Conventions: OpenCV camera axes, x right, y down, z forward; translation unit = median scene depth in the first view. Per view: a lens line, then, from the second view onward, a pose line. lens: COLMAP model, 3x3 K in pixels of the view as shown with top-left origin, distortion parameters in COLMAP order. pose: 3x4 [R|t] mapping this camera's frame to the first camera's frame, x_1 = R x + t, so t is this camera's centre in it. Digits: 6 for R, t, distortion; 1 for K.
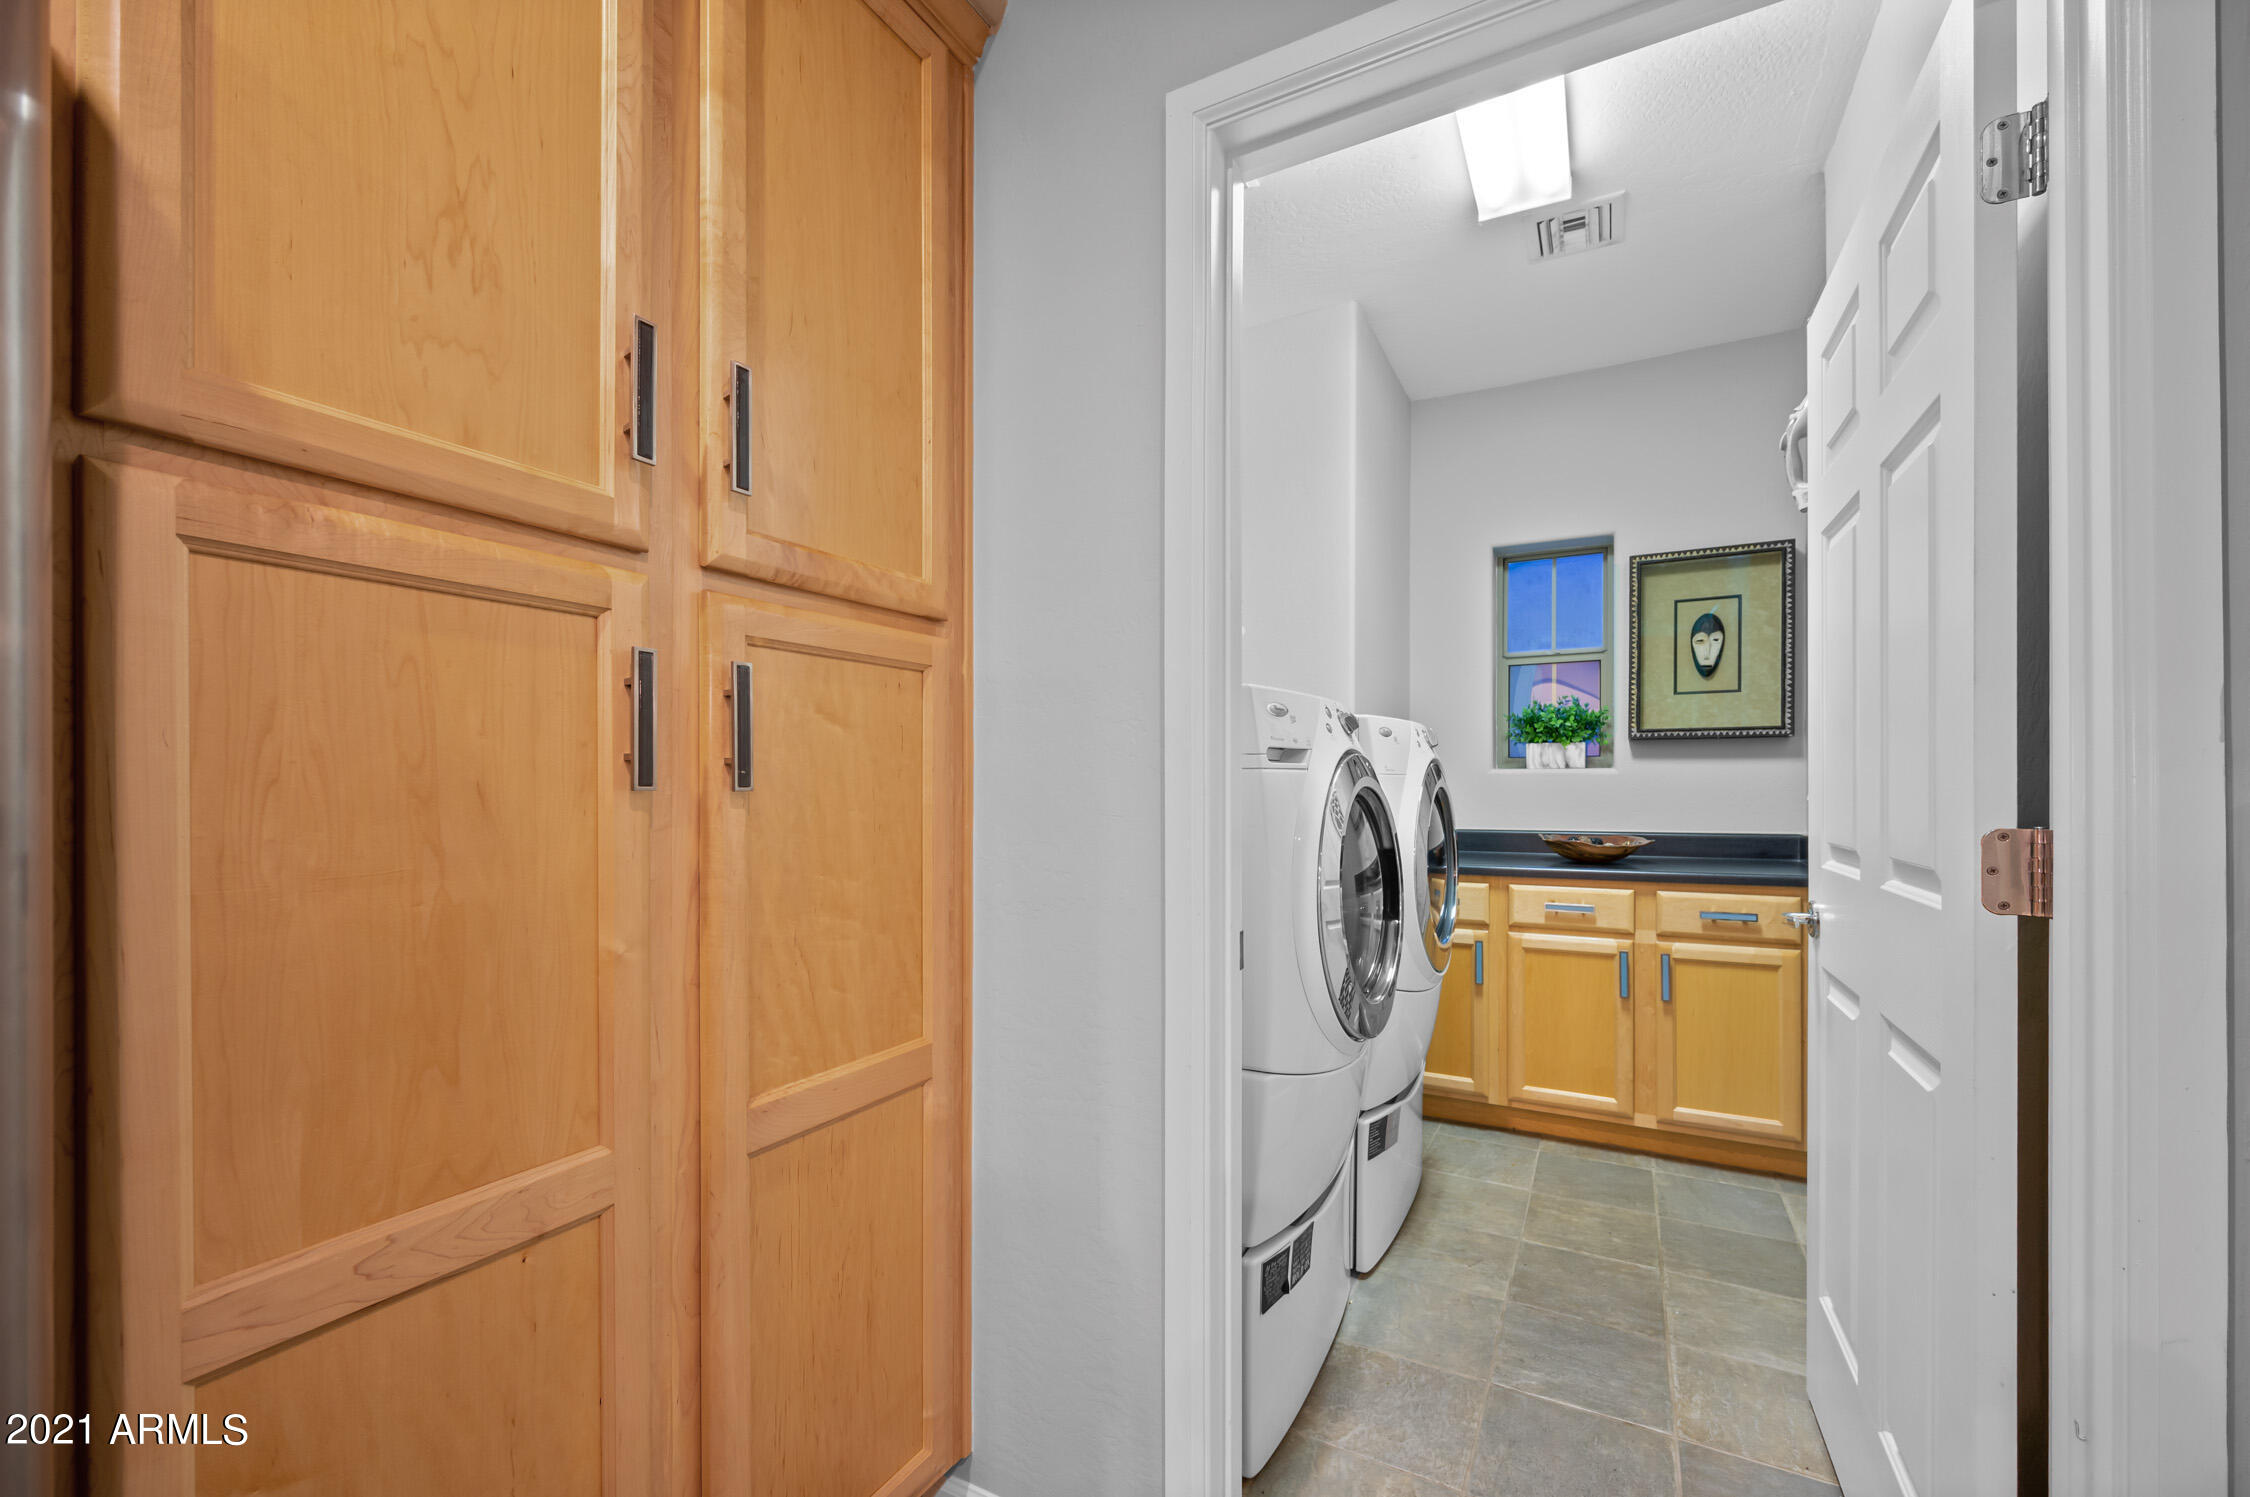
lens RADIAL K [[904.5, 0, 1115.5], [0, 904.5, 778.1], [0, 0, 1]] dist [0.002134, -0.000141]
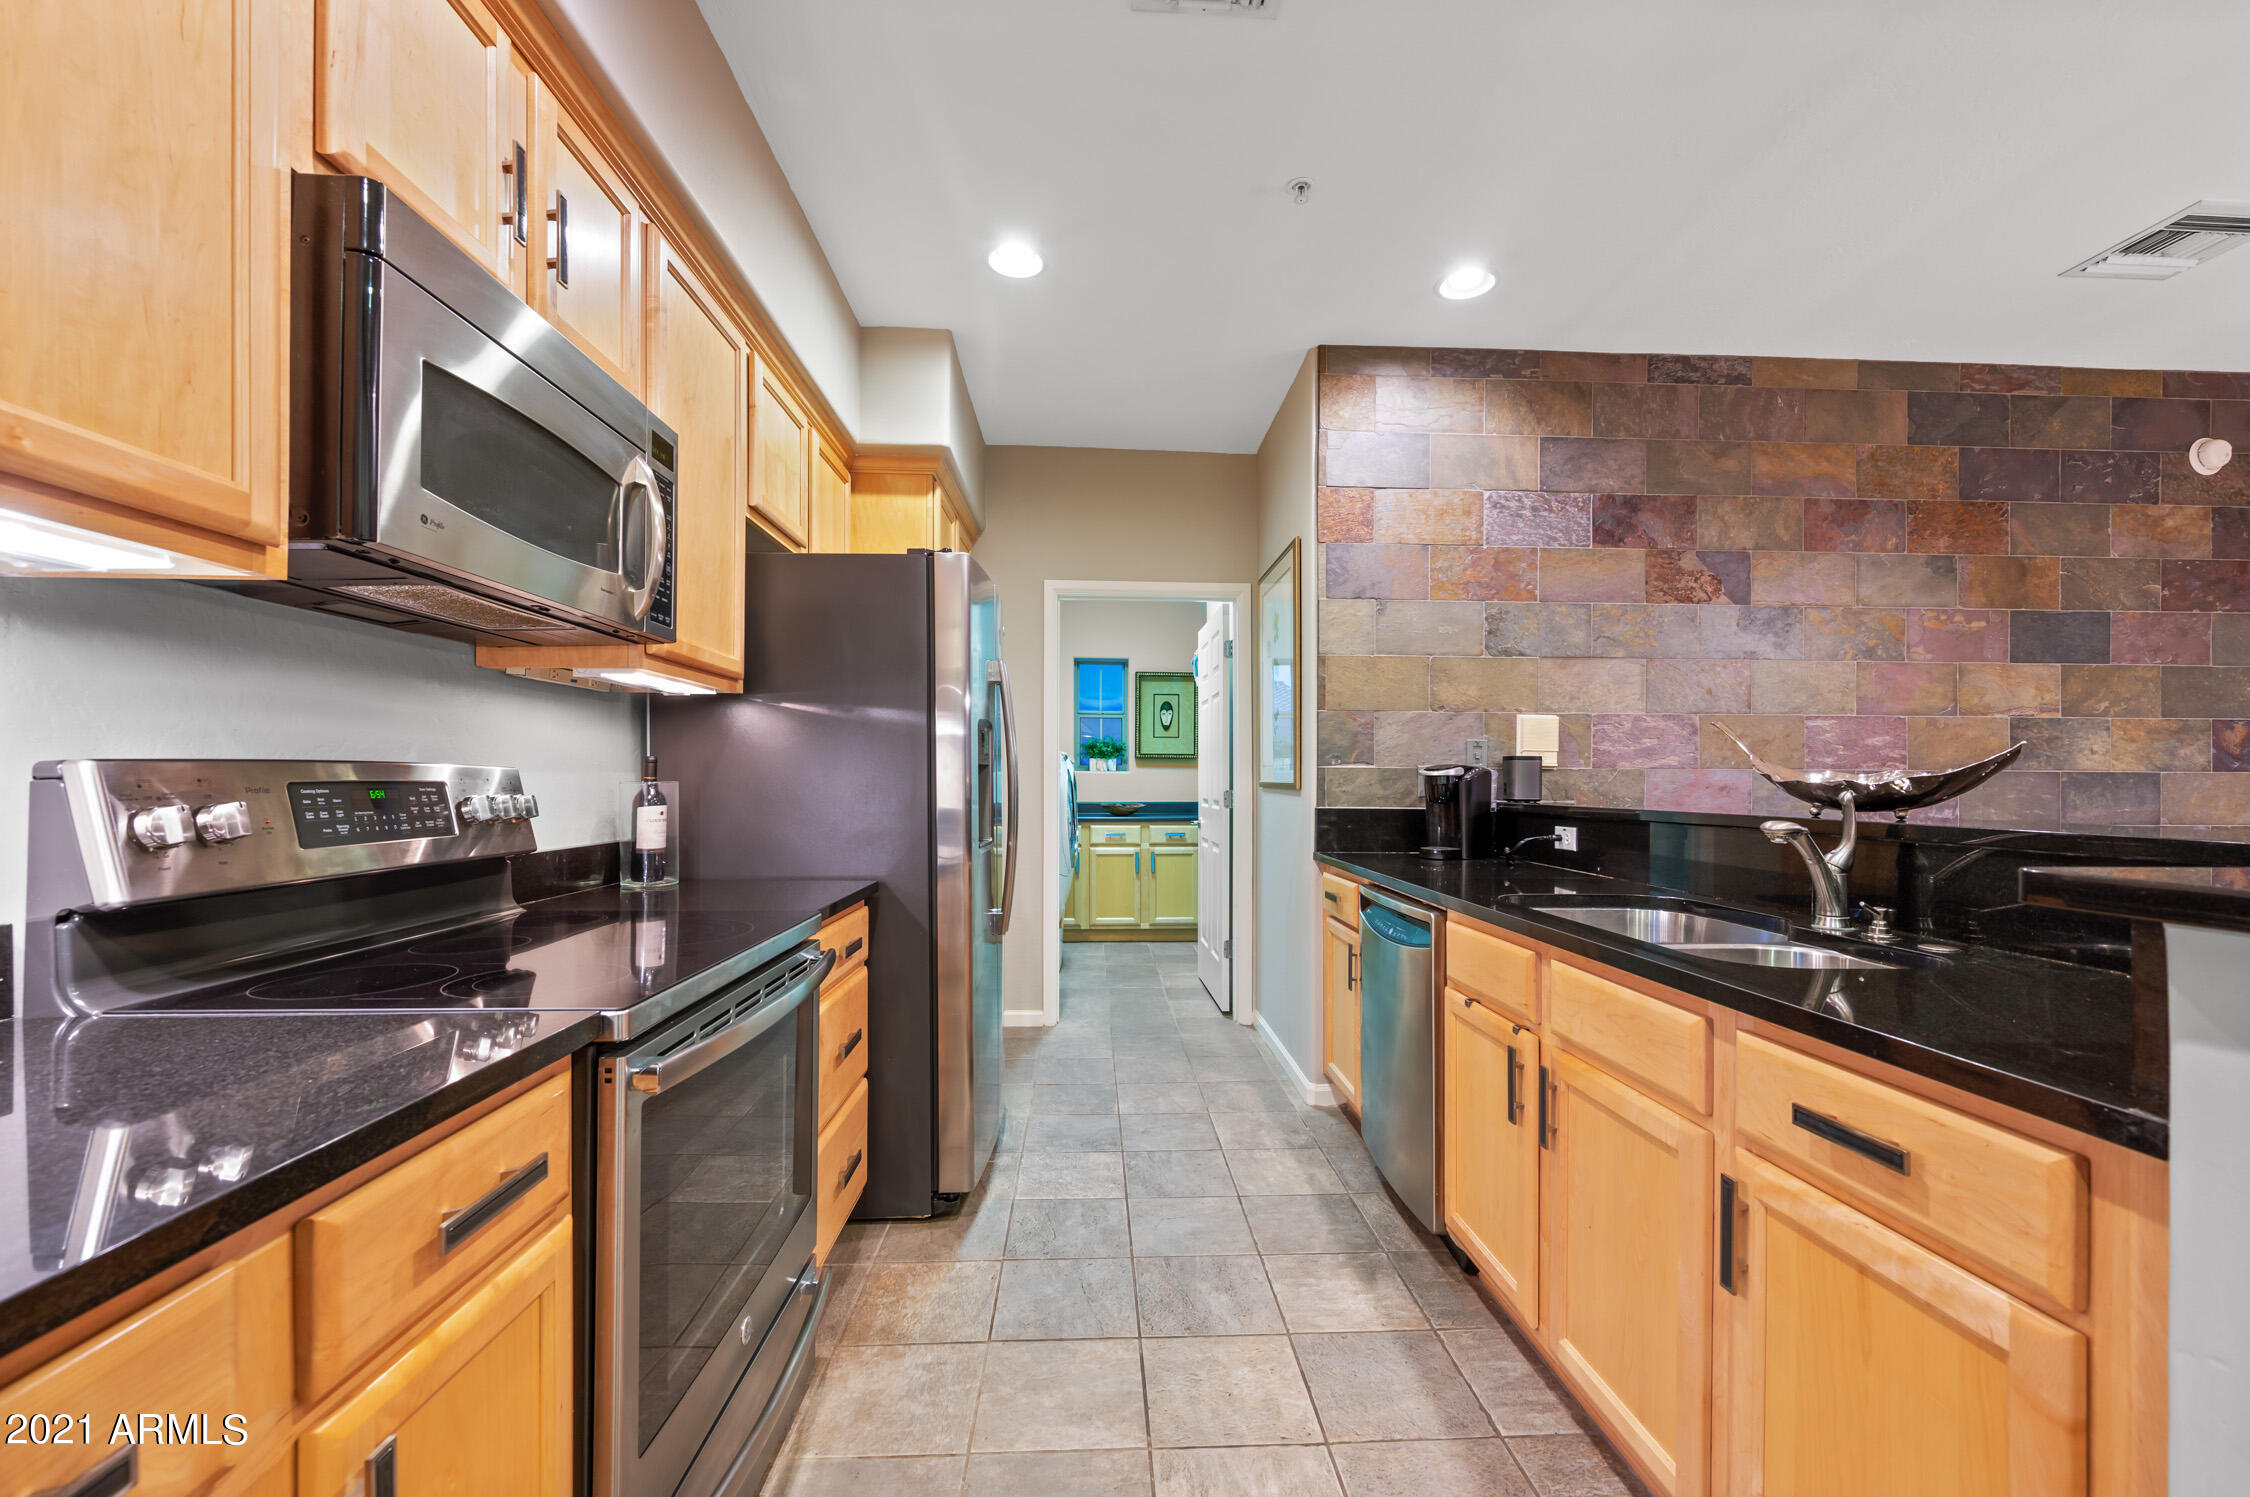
lens RADIAL K [[904.5, 0, 1126.3], [0, 904.5, 766.0], [0, 0, 1]] dist [0.002134, -0.000141]
pose [[0.851880, 0.002193, 0.523733, -0.582835], [0.000219, 0.999990, -0.004544, -0.014177], [-0.523738, 0.003986, 0.851870, -0.826150]]
